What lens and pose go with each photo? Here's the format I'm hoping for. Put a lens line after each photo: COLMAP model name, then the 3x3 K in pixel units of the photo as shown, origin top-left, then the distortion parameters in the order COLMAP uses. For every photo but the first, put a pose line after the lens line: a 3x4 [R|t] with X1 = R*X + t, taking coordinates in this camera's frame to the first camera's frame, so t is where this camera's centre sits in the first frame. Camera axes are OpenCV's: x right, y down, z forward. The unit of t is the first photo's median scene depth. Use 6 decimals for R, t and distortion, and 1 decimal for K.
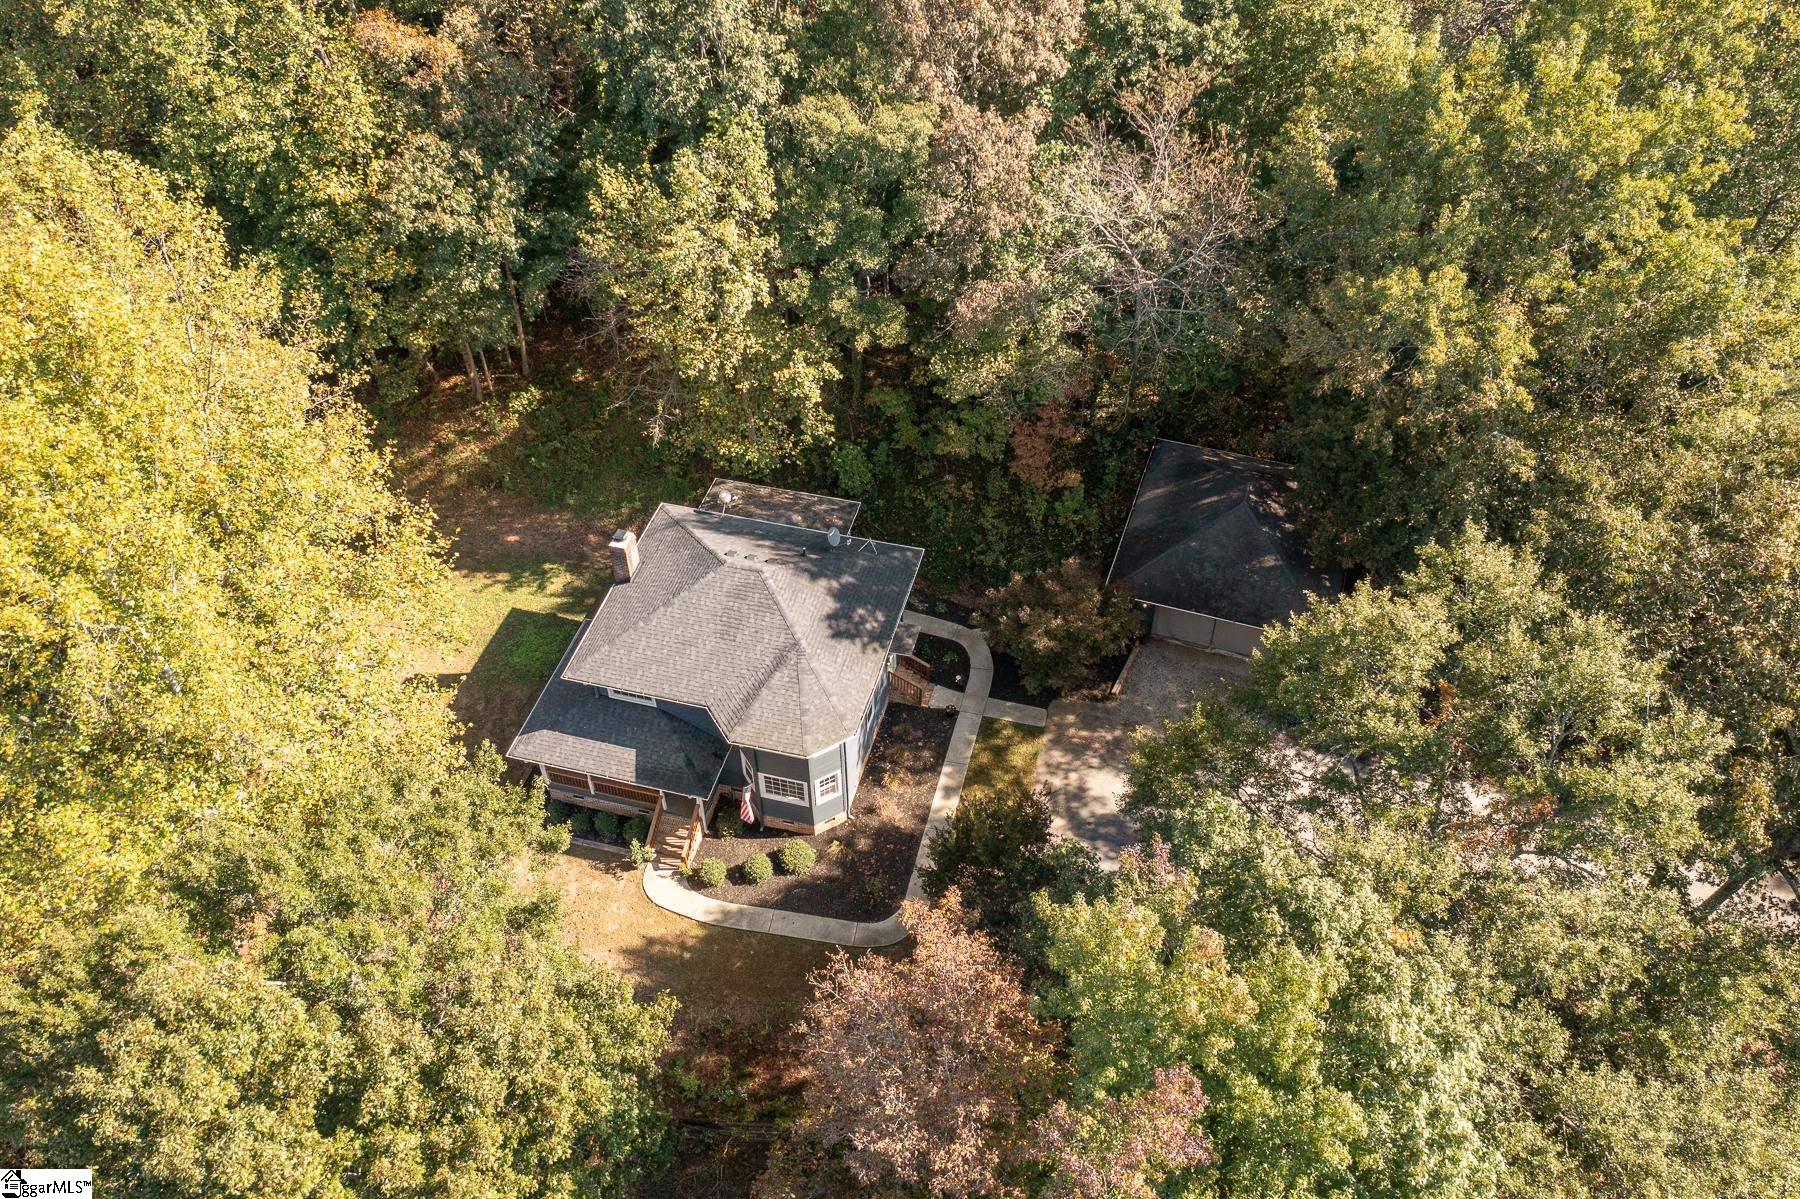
lens RADIAL K [[1409.3, 0, 900.0], [0, 1409.3, 599.5], [0, 0, 1]] dist [-0.007057, -0.000647]
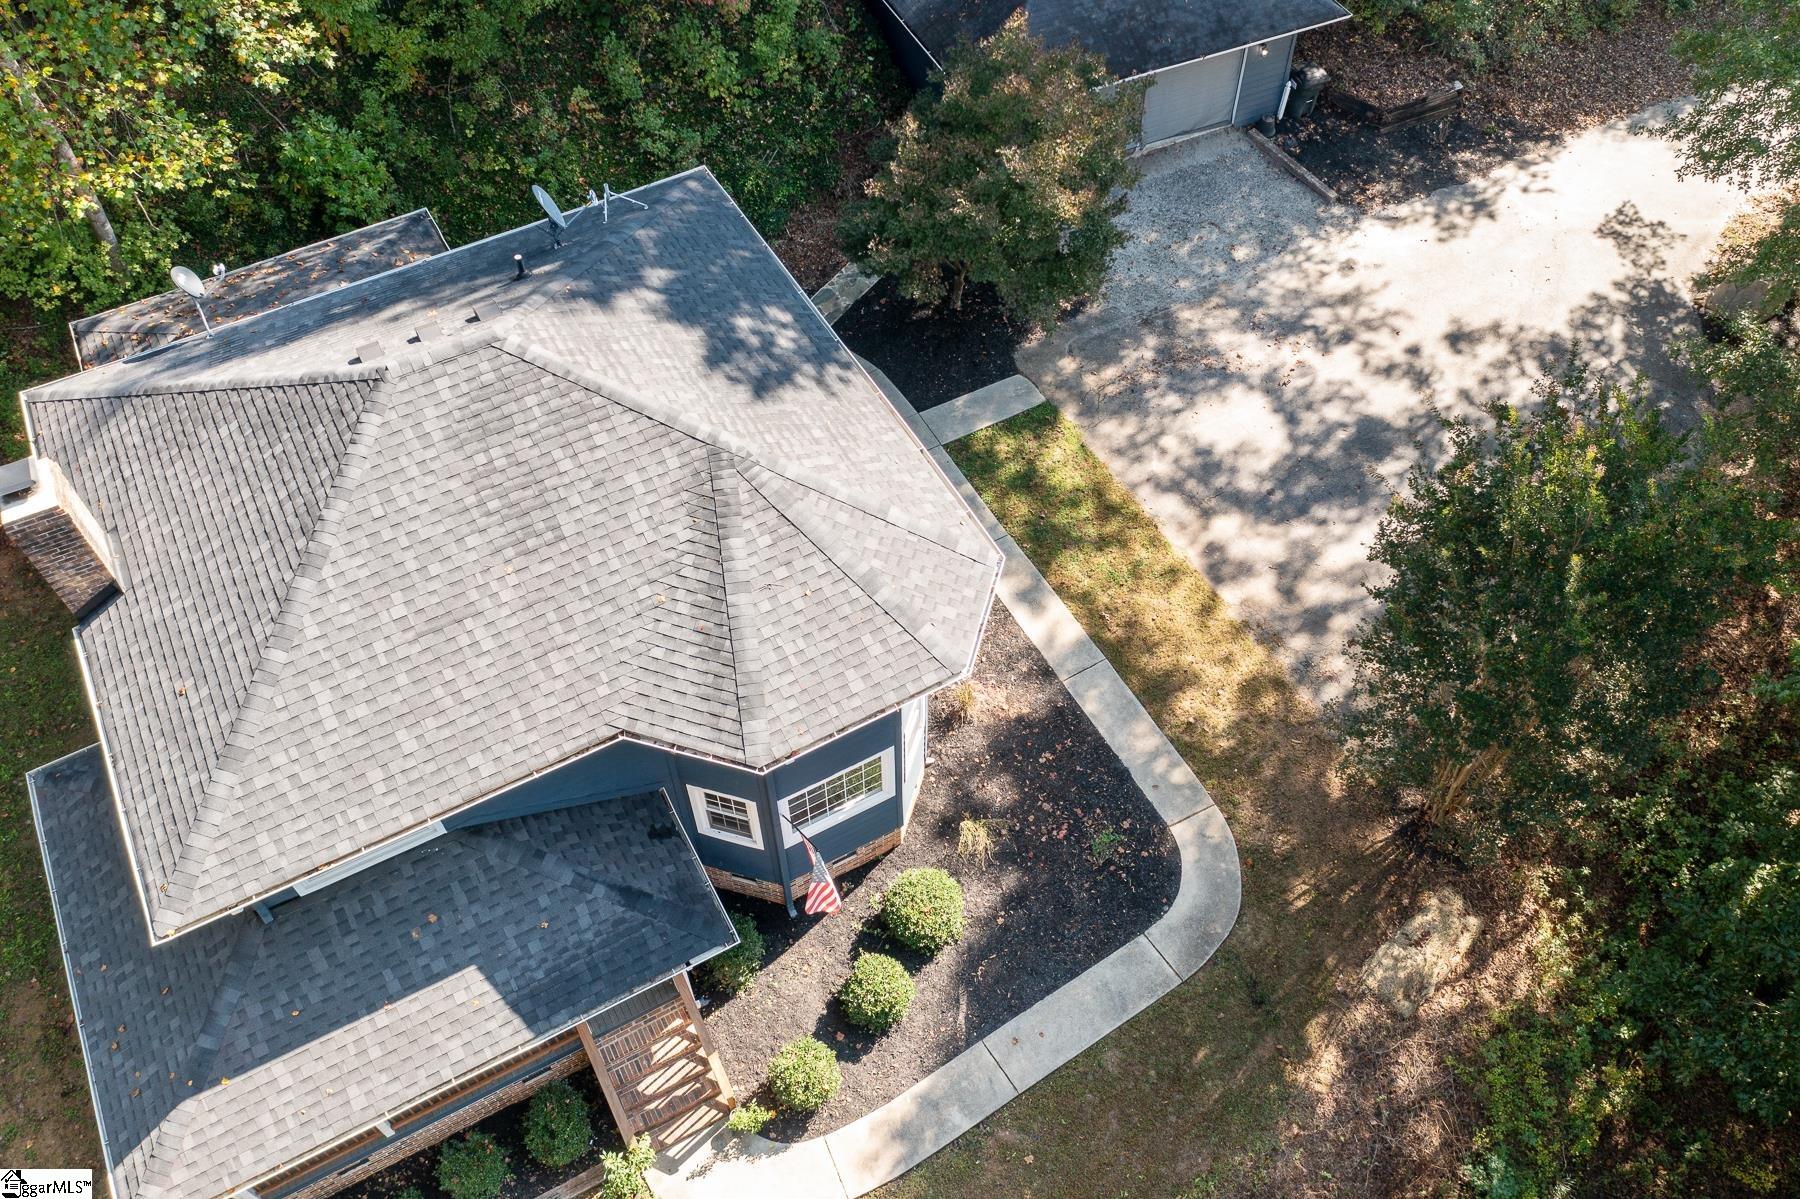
lens RADIAL K [[1409.3, 0, 900.0], [0, 1409.3, 599.5], [0, 0, 1]] dist [-0.007057, -0.000647]
pose [[0.724727, -0.552180, 0.412152, -0.200887], [0.492193, 0.833465, 0.251162, -0.004285], [-0.482201, 0.020834, 0.875813, 0.629857]]
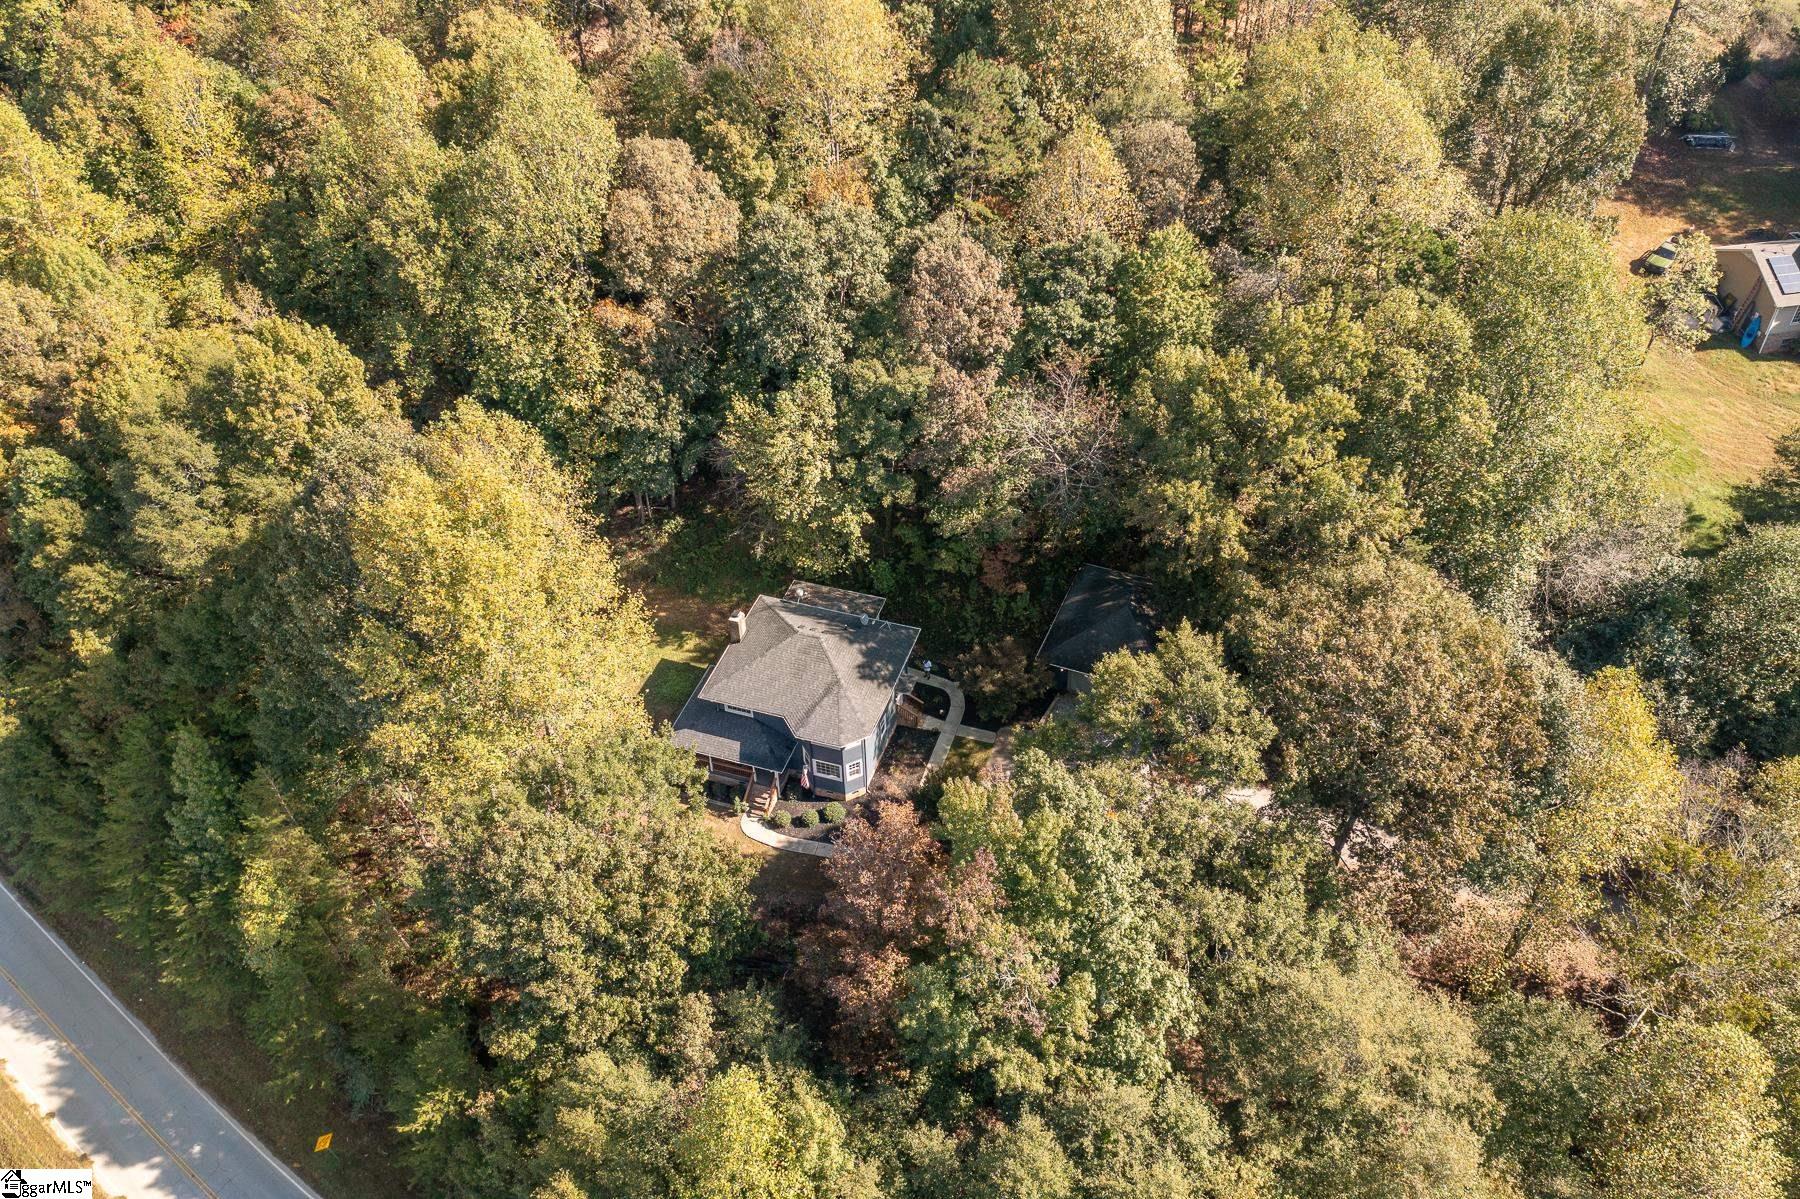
lens RADIAL K [[1399.4, 0, 900.0], [0, 1399.4, 599.5], [0, 0, 1]] dist [-0.009955, -0.006099]
pose [[0.998061, 0.032329, -0.053182, 0.081989], [-0.035826, 0.997165, -0.066171, 0.040029], [0.050892, 0.067948, 0.996390, -0.636622]]
